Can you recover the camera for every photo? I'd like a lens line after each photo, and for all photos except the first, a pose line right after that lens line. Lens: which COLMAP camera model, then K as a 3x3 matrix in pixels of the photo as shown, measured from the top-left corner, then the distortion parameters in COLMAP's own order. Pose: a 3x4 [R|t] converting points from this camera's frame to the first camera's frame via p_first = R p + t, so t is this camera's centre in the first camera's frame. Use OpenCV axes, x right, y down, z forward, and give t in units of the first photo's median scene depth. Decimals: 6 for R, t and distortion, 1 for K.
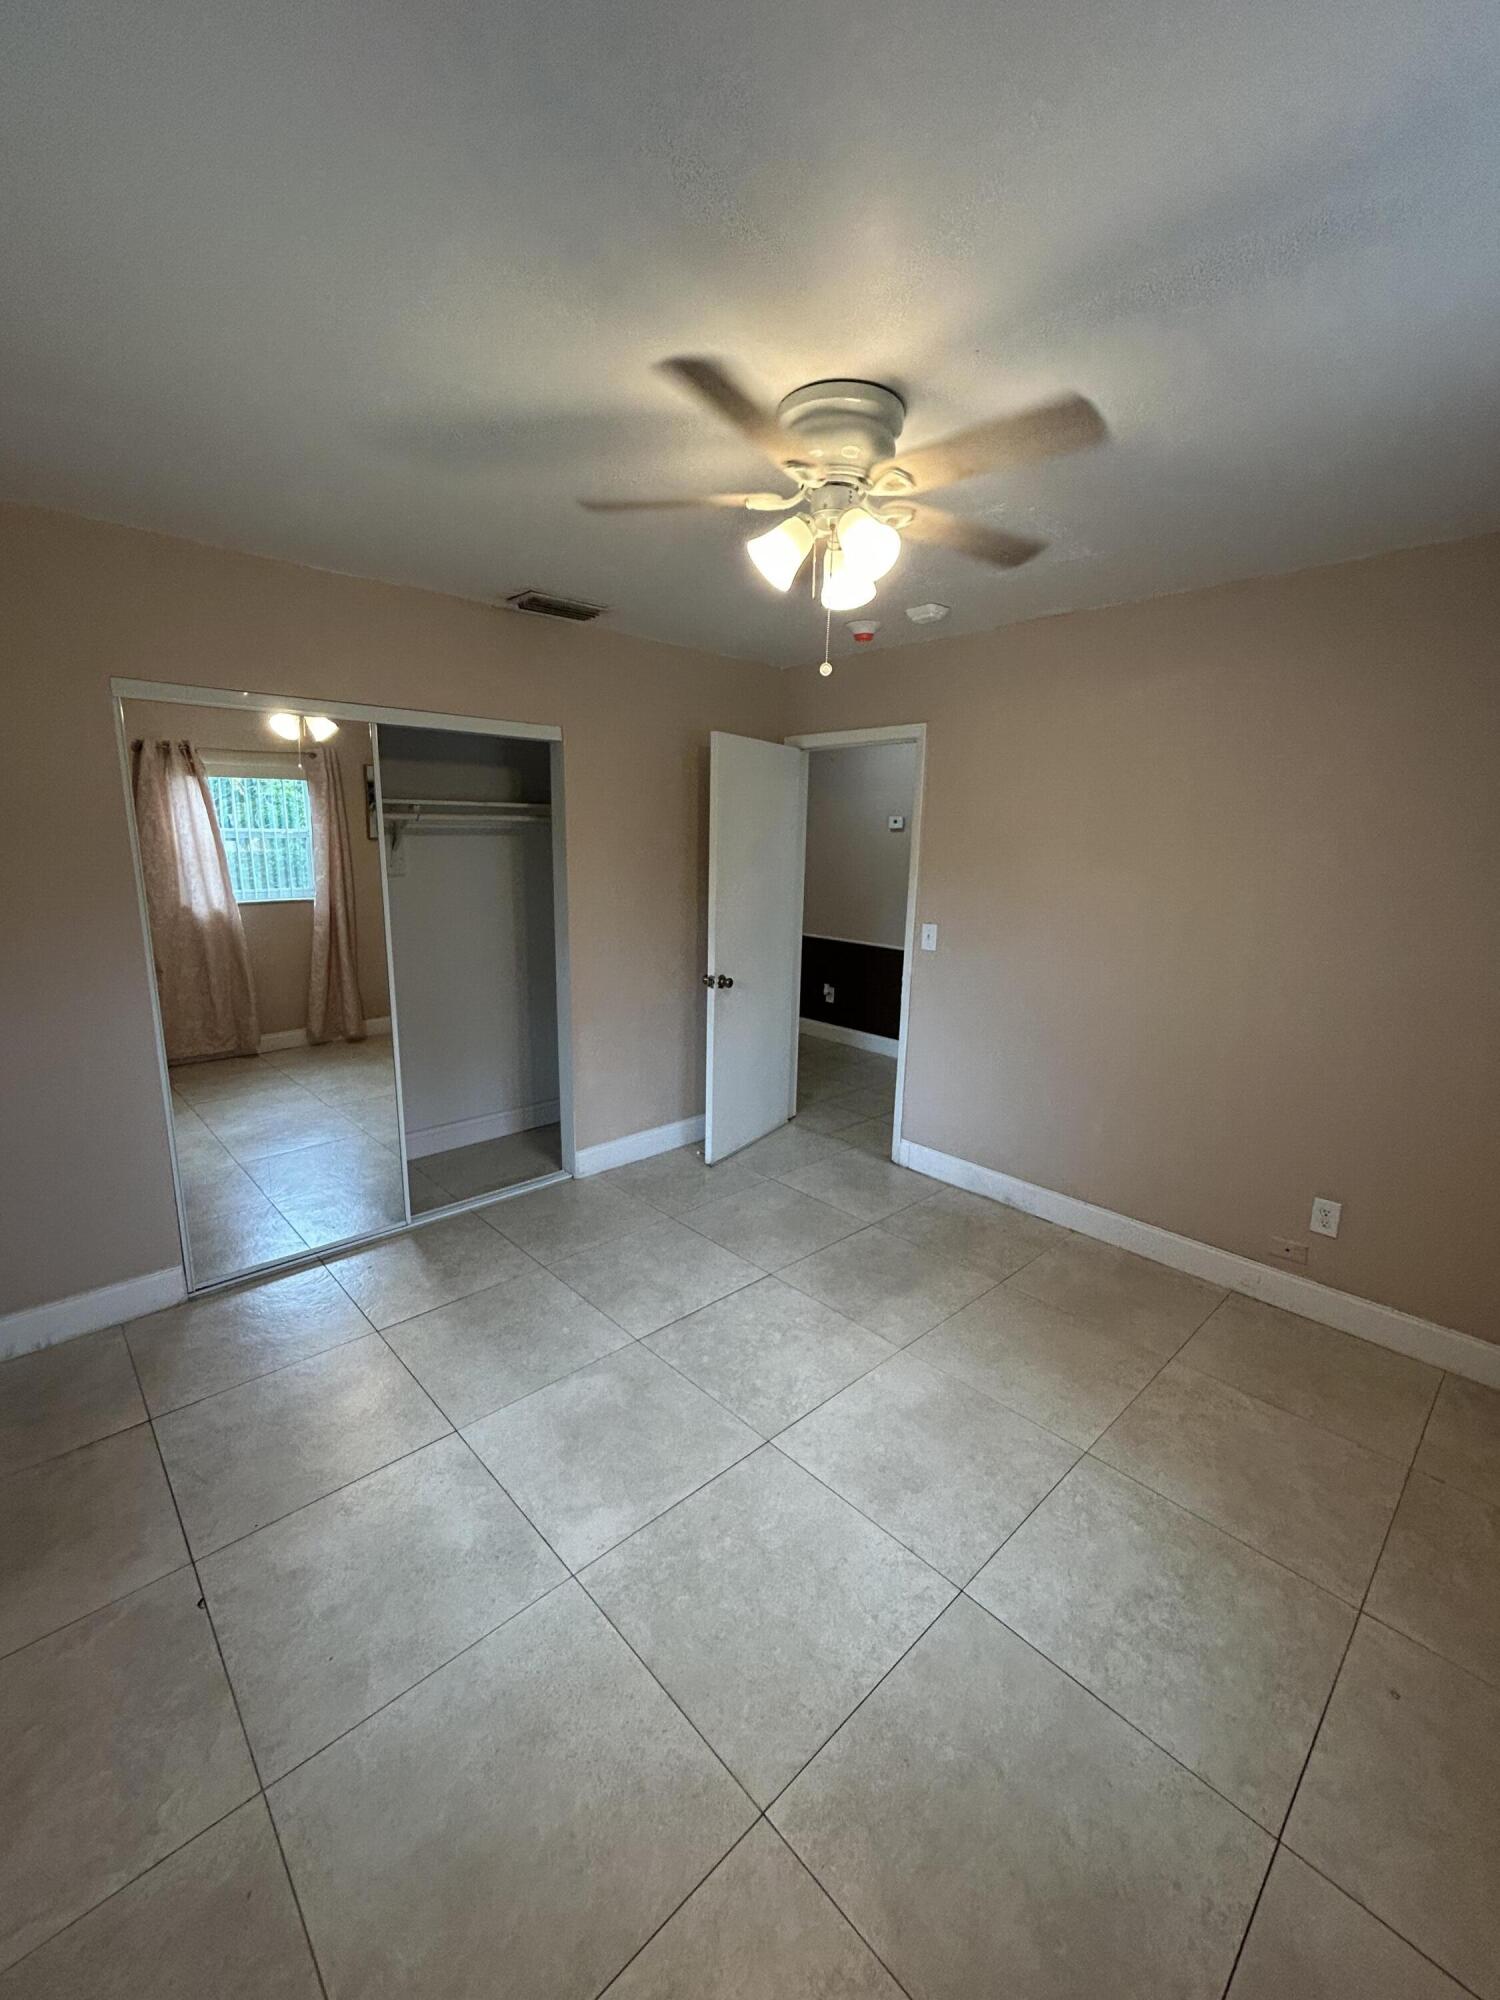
lens RADIAL K [[822.5, 0, 751.9], [0, 822.5, 998.7], [0, 0, 1]] dist [0.001781, 0.000849]
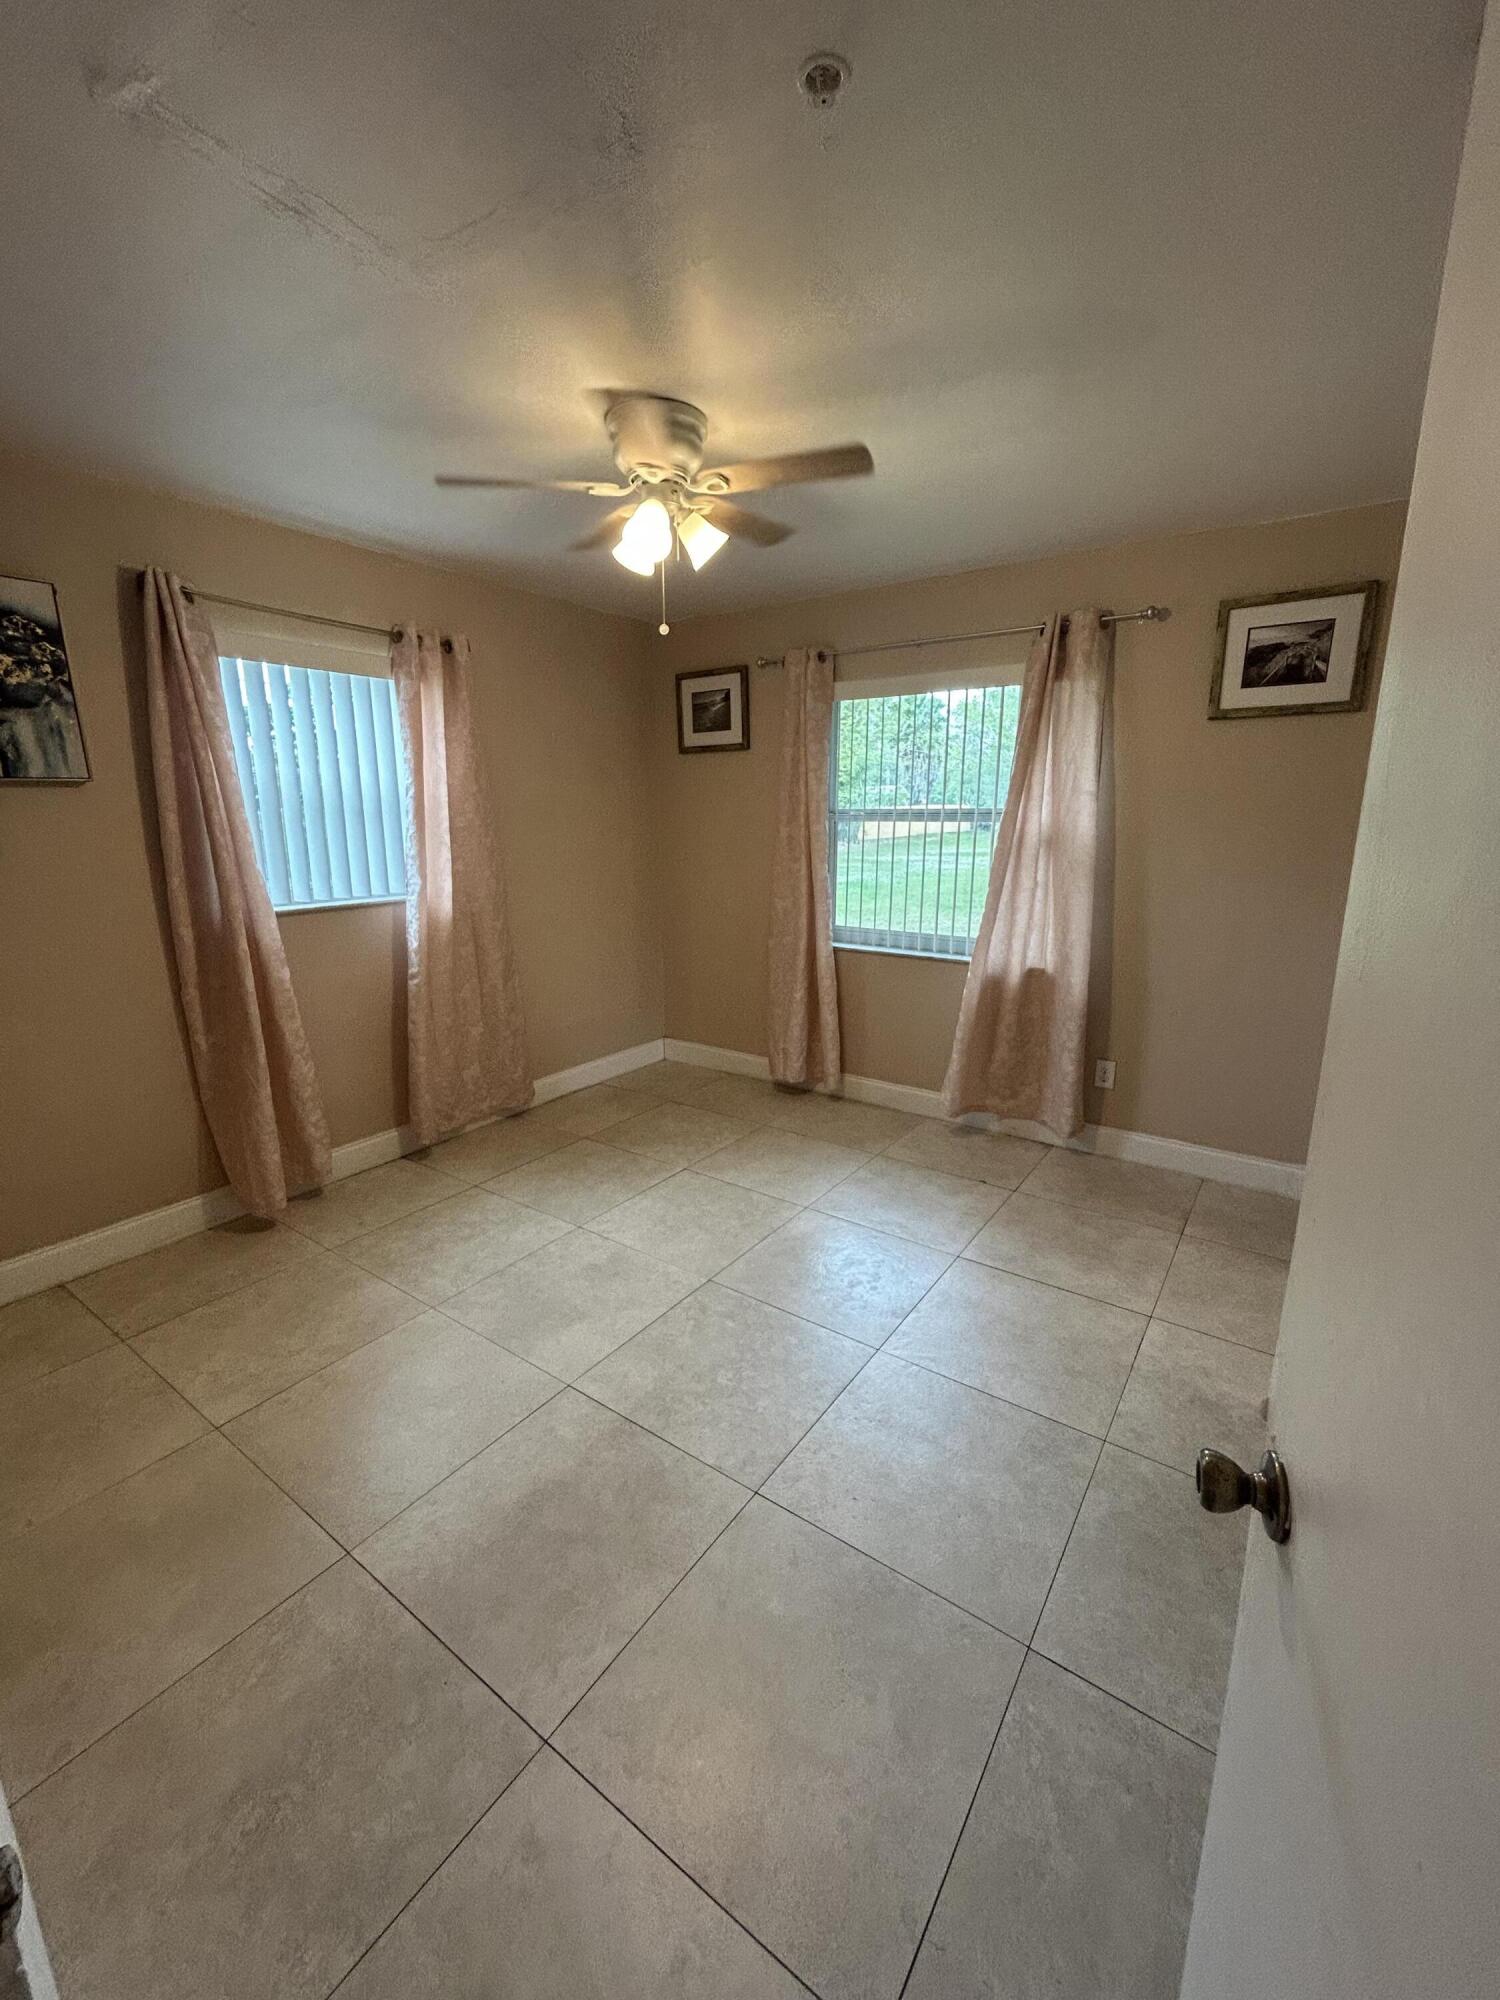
lens RADIAL K [[822.5, 0, 751.9], [0, 822.5, 998.7], [0, 0, 1]] dist [0.001781, 0.000849]
pose [[-0.979644, 0.032829, -0.198043, 0.183348], [-0.051141, 0.913174, 0.404348, -0.324329], [0.194122, 0.406245, -0.892906, 1.925997]]
